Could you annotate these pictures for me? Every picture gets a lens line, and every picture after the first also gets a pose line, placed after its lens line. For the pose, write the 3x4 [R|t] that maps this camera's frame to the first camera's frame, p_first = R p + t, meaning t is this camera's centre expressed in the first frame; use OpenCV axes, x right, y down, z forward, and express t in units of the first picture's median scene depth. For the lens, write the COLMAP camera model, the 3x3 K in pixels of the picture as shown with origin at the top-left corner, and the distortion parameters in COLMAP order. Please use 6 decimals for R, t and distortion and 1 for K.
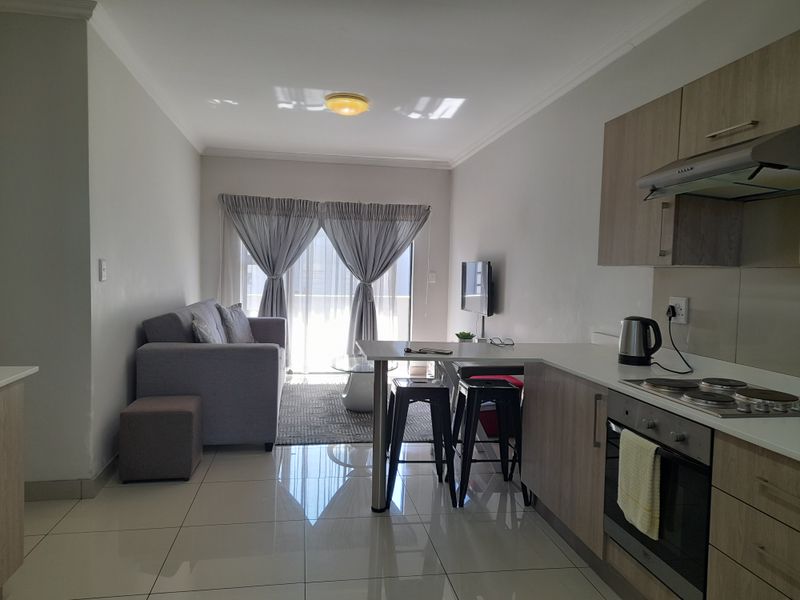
lens RADIAL K [[579.1, 0, 407.1], [0, 579.1, 300.3], [0, 0, 1]] dist [0.036524, -0.016224]
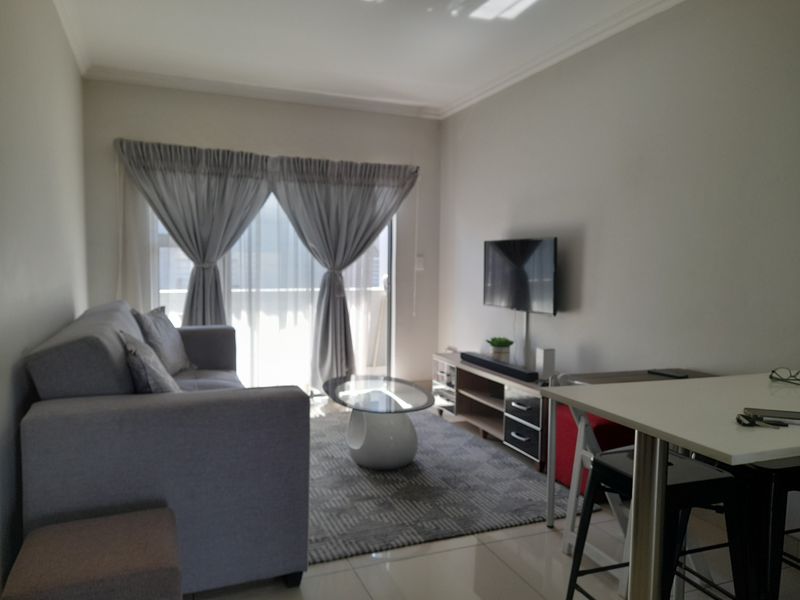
lens RADIAL K [[579.1, 0, 392.0], [0, 579.1, 297.0], [0, 0, 1]] dist [0.036524, -0.016224]
pose [[0.977910, -0.024295, 0.207610, -0.155879], [0.021472, 0.999644, 0.015840, -0.008399], [-0.207921, -0.011032, 0.978083, 0.282586]]
